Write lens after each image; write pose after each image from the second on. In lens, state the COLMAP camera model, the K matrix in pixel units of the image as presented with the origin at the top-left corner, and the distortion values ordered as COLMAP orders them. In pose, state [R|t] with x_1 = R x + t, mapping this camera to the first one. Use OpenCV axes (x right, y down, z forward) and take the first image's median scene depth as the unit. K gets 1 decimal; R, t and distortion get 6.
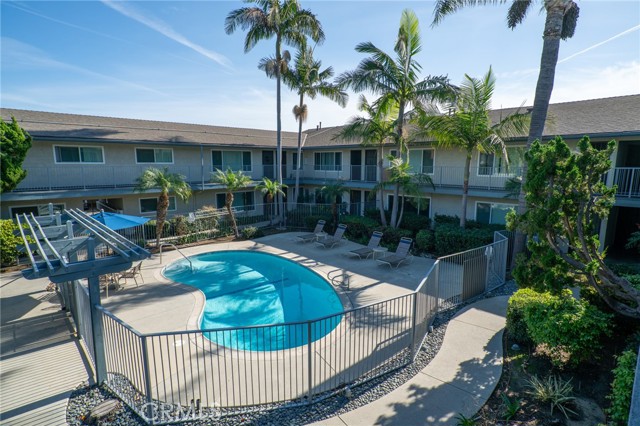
lens RADIAL K [[340.2, 0, 320.4], [0, 340.2, 216.6], [0, 0, 1]] dist [-0.001623, 0.000071]
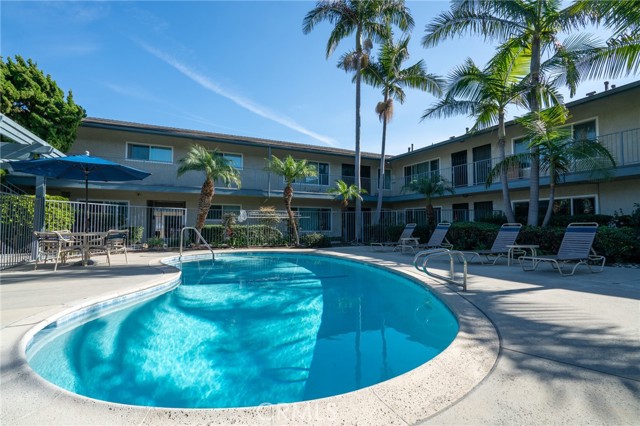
lens RADIAL K [[307.3, 0, 309.7], [0, 307.3, 216.2], [0, 0, 1]] dist [0.035383, 0.000480]
pose [[0.943660, -0.017363, -0.330459, 0.016247], [-0.051451, 0.978780, -0.198351, 0.121952], [0.326891, 0.204178, 0.922742, 0.291992]]
